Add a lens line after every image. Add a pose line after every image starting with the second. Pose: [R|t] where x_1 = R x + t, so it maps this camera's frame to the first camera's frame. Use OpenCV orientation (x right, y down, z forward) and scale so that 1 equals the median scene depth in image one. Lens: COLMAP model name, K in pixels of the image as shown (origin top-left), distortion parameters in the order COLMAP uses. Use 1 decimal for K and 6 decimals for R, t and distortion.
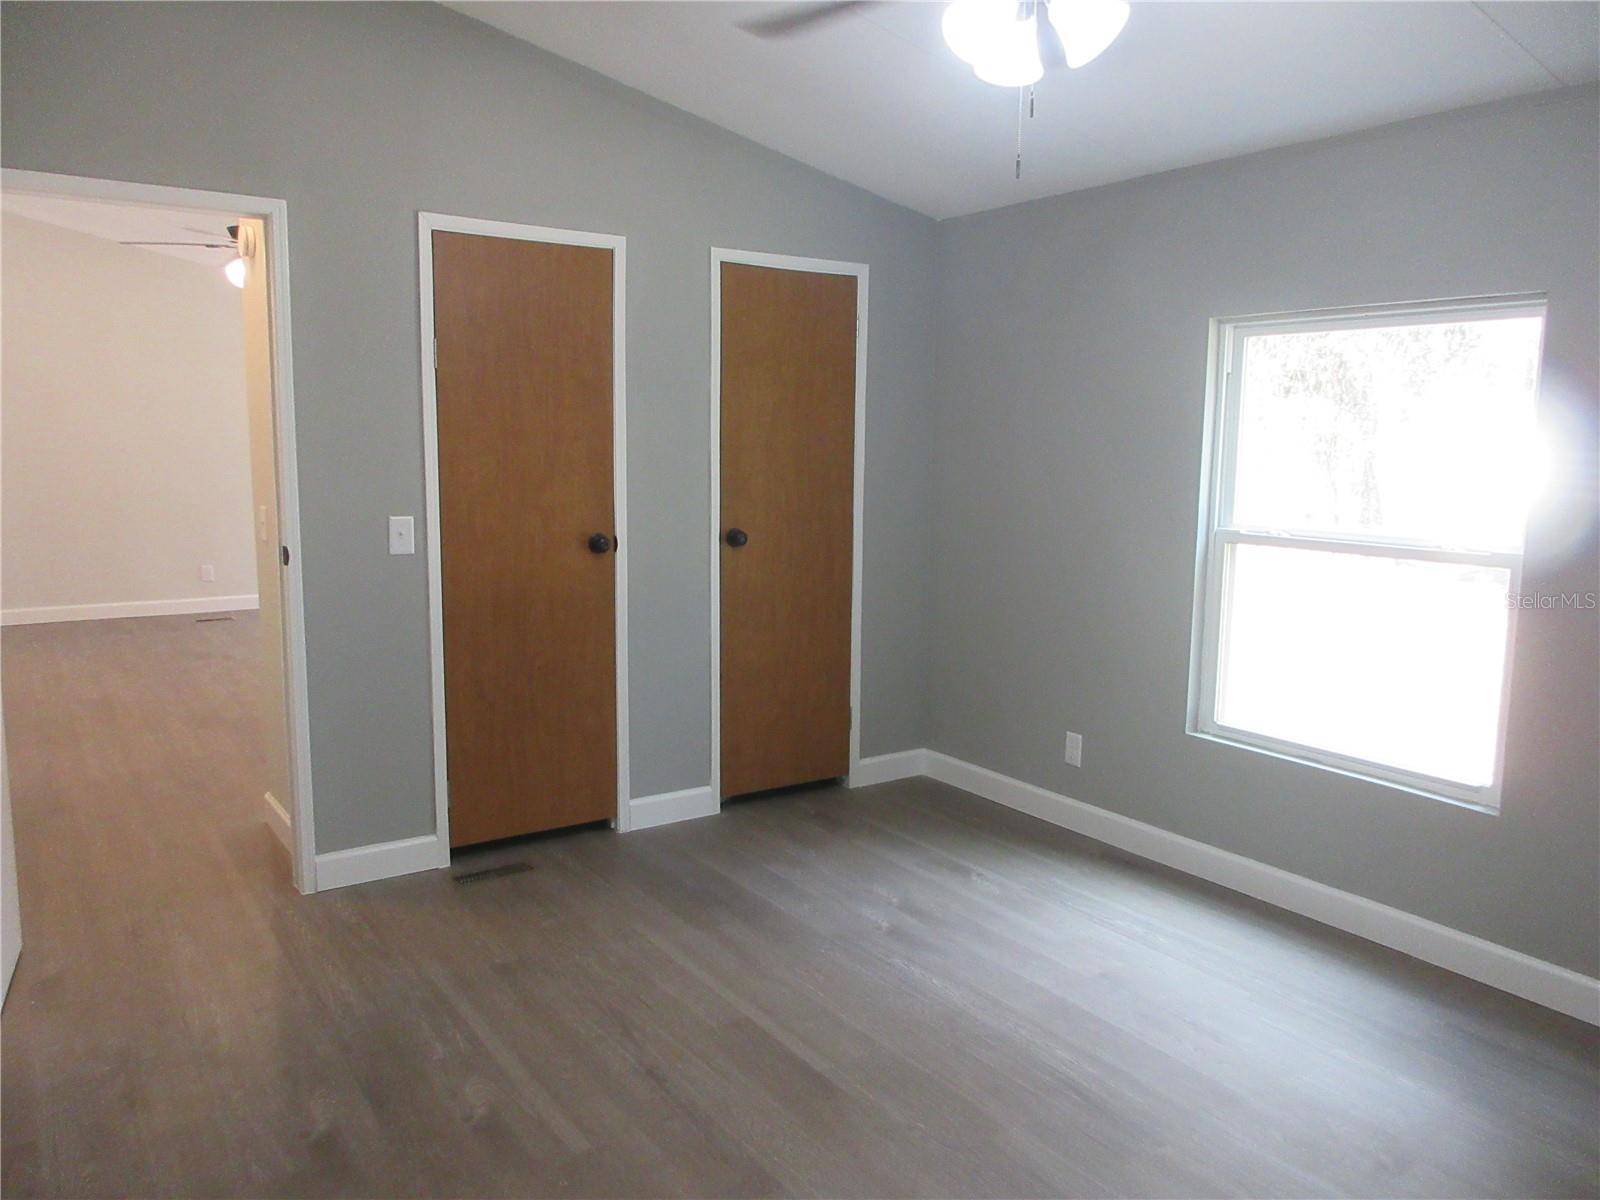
lens RADIAL K [[1178.4, 0, 797.2], [0, 1178.4, 593.5], [0, 0, 1]] dist [-0.006098, 0.000364]
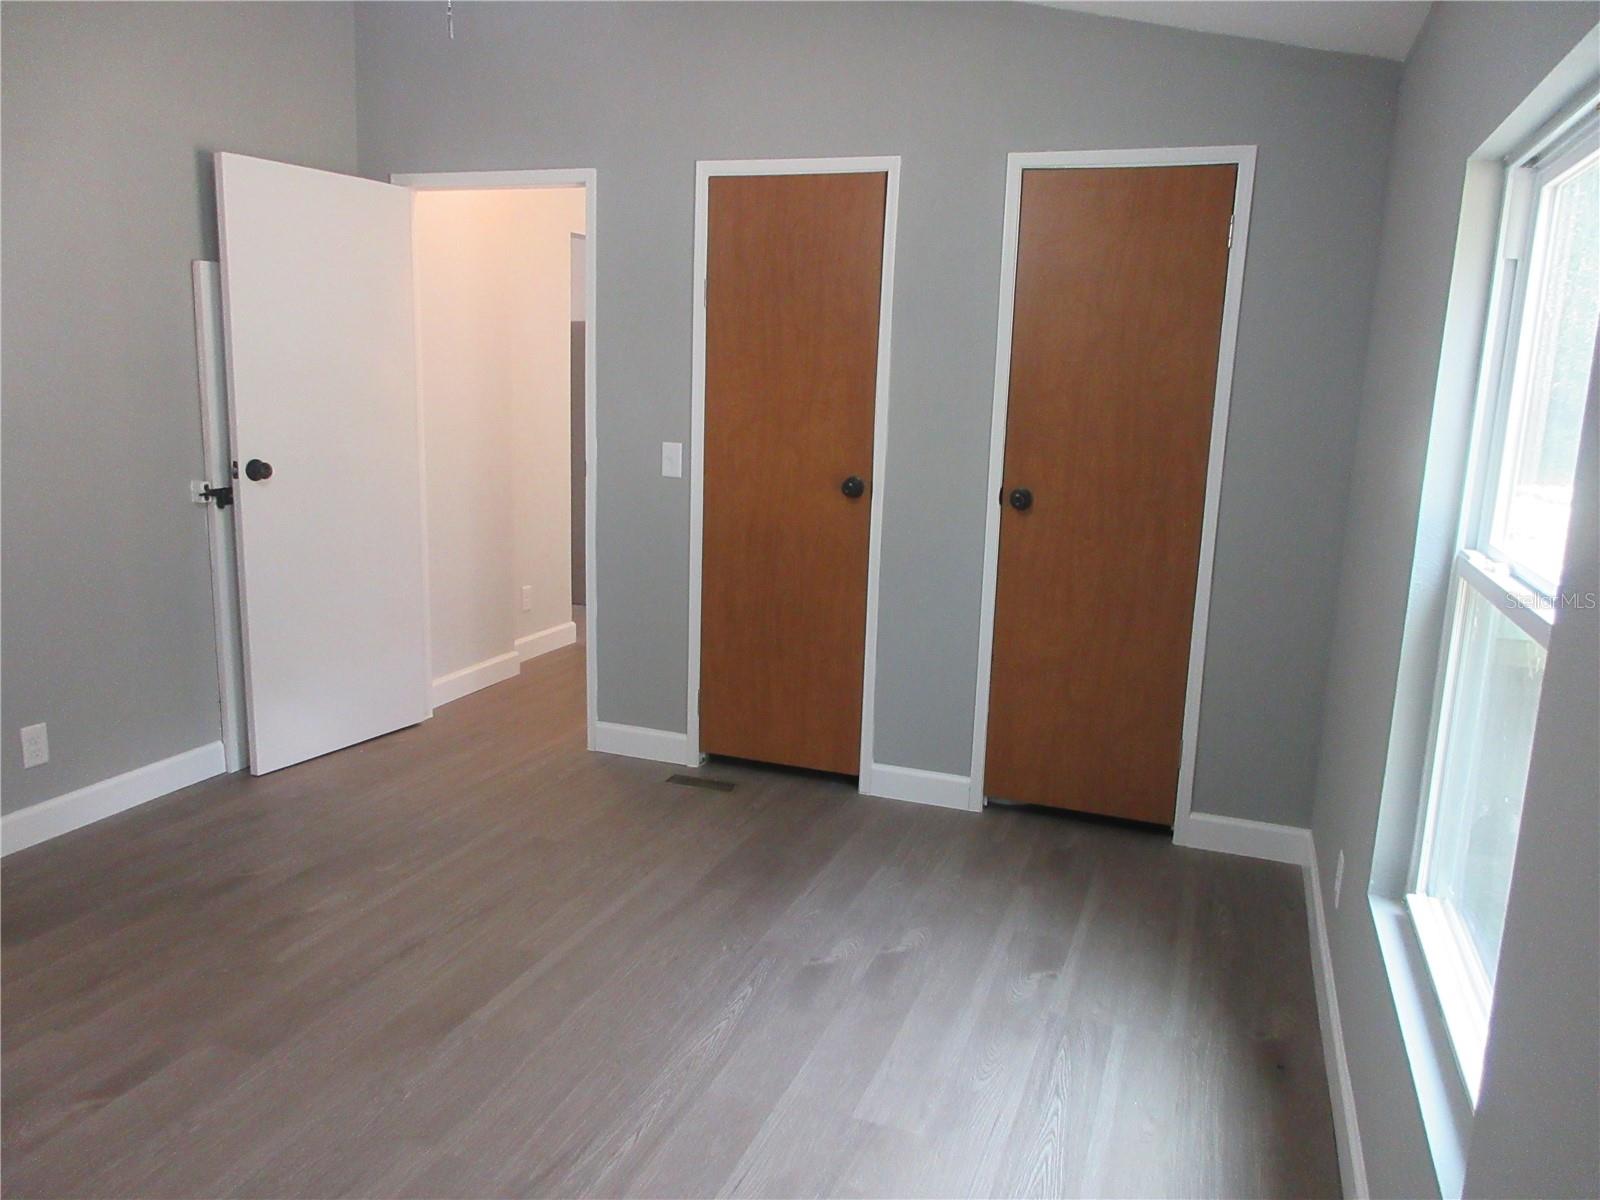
lens RADIAL K [[1178.4, 0, 797.2], [0, 1178.4, 593.5], [0, 0, 1]] dist [-0.006098, 0.000364]
pose [[0.579583, 0.158056, -0.799439, 0.610925], [-0.133388, 0.986180, 0.098272, -0.047963], [0.803923, 0.049678, 0.592655, 0.421976]]
